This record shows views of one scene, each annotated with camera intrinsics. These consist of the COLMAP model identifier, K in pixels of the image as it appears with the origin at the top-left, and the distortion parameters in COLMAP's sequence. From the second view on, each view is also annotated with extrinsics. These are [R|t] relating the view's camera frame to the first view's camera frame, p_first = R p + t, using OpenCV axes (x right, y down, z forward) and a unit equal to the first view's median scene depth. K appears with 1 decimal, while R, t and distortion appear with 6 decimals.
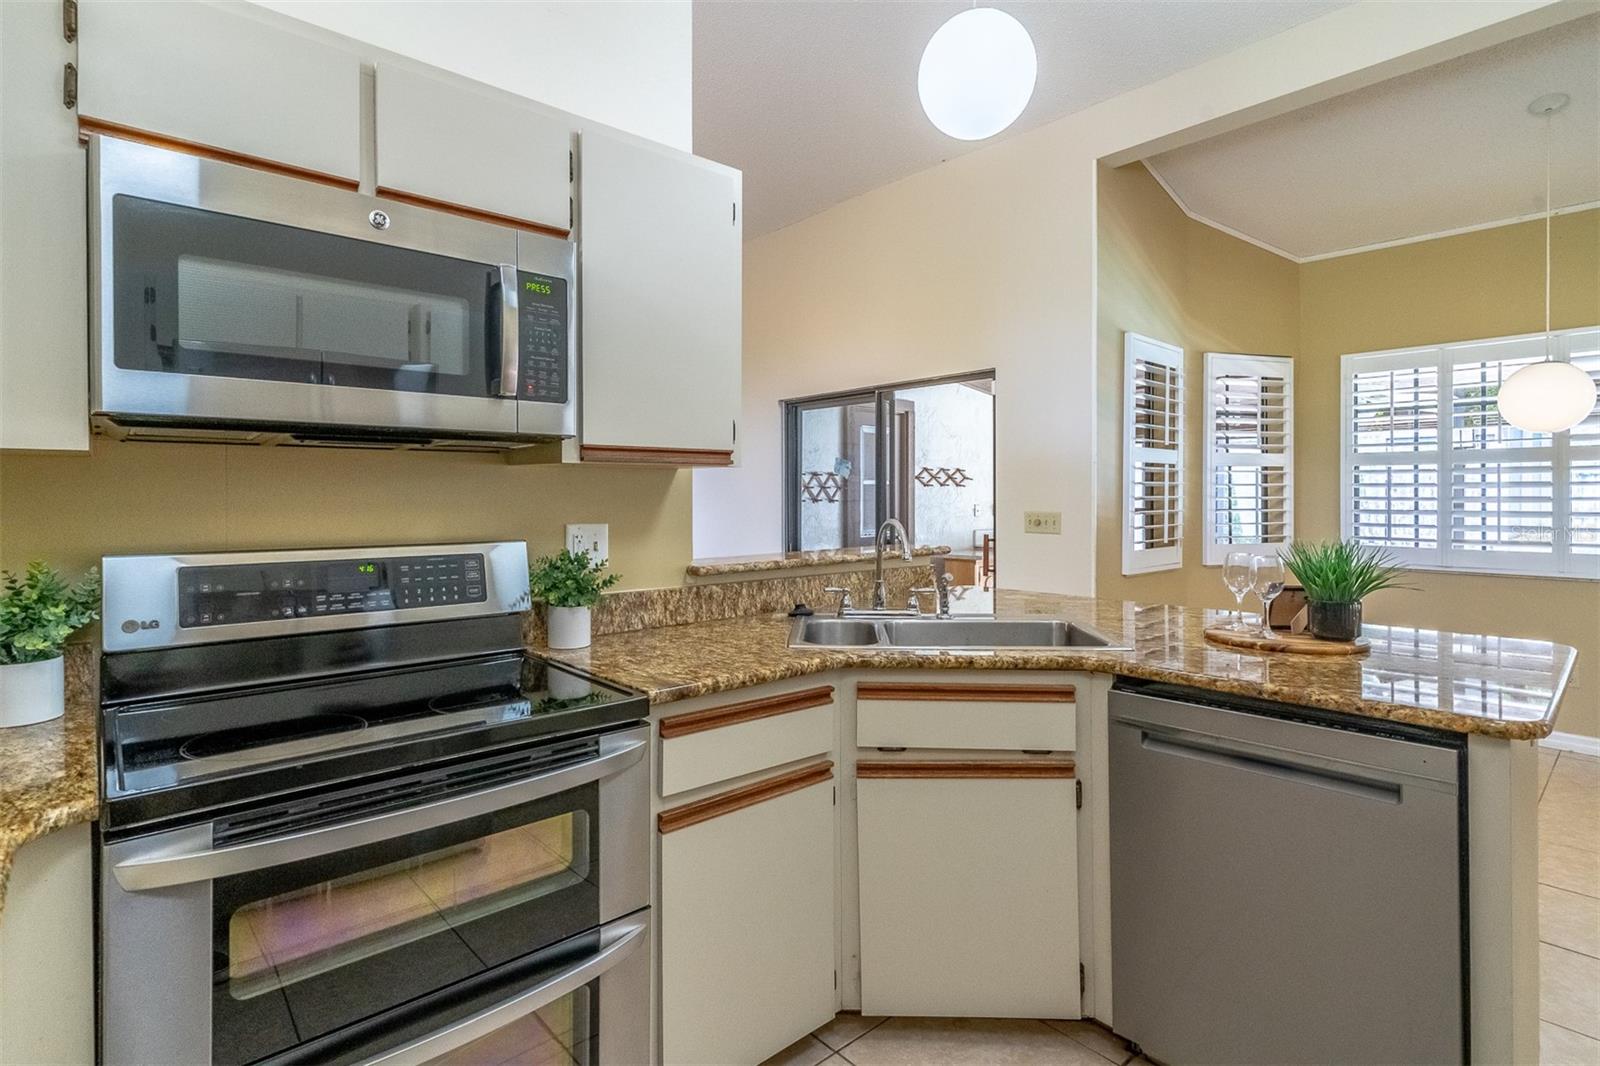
lens RADIAL K [[785.3, 0, 766.1], [0, 785.3, 501.6], [0, 0, 1]] dist [-0.000517, -0.000794]
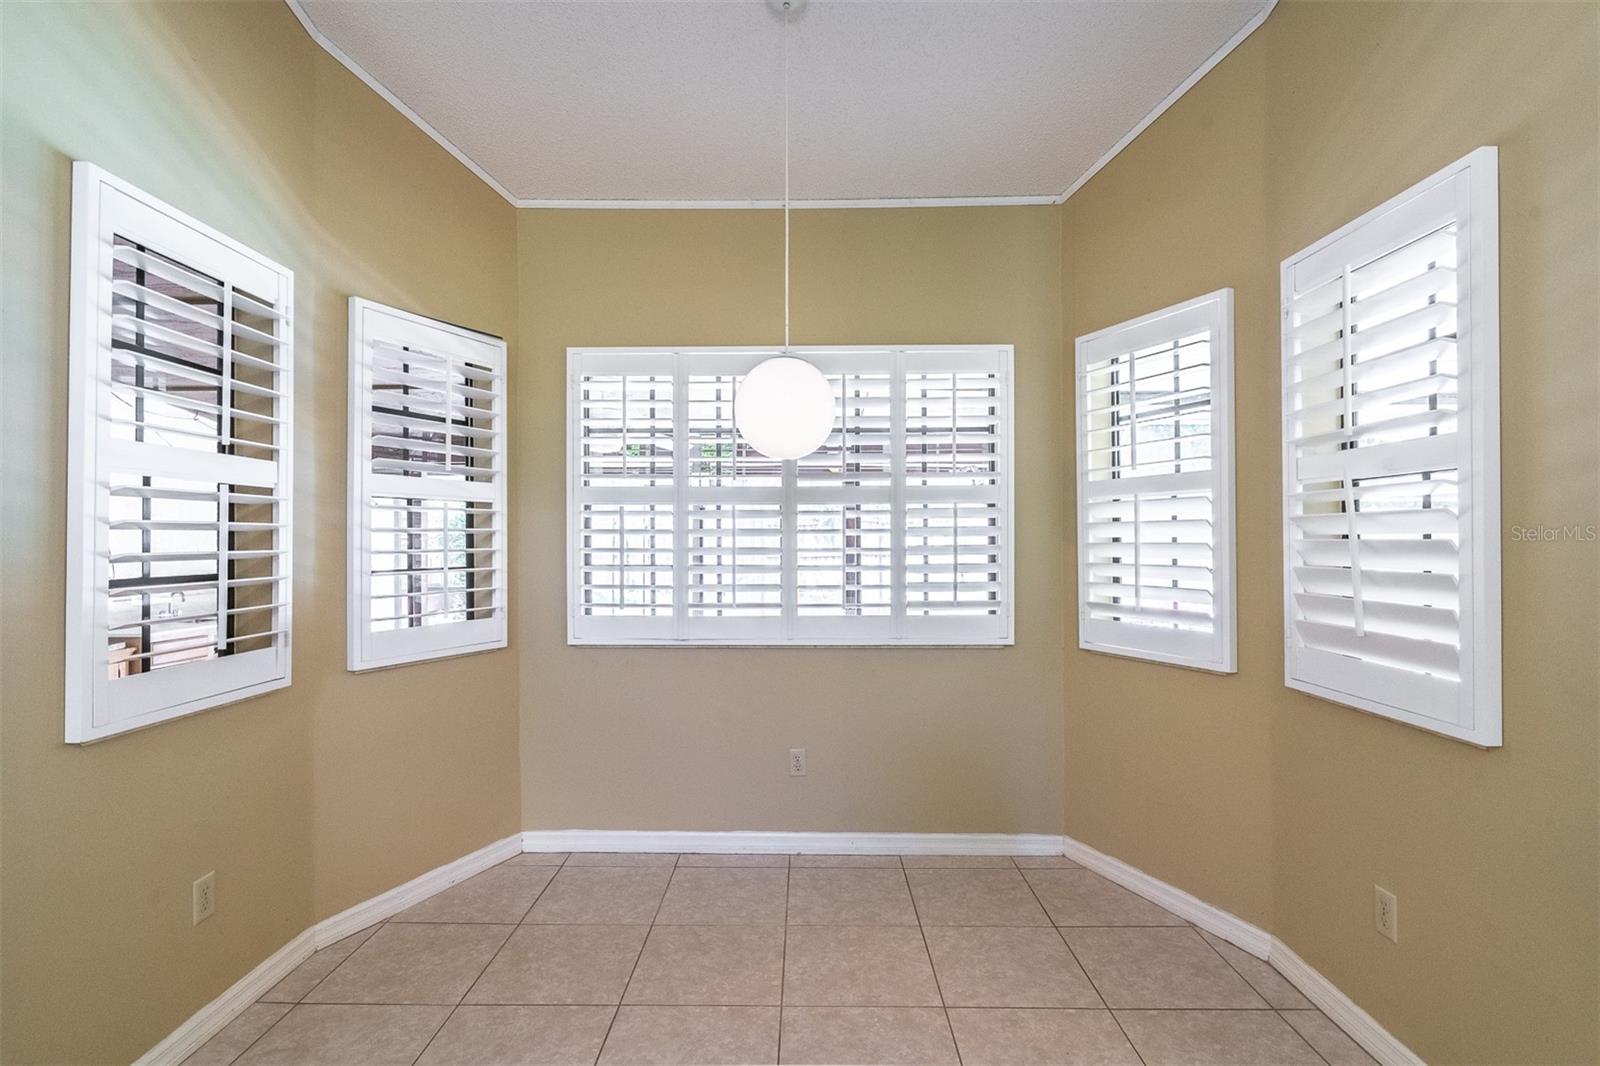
lens RADIAL K [[765.0, 0, 794.6], [0, 765.0, 538.4], [0, 0, 1]] dist [0.002140, 0.000199]
pose [[0.676783, 0.000726, 0.736183, 0.378613], [0.008481, 0.999925, -0.008783, -0.007143], [-0.736134, 0.012188, 0.676726, 0.401673]]
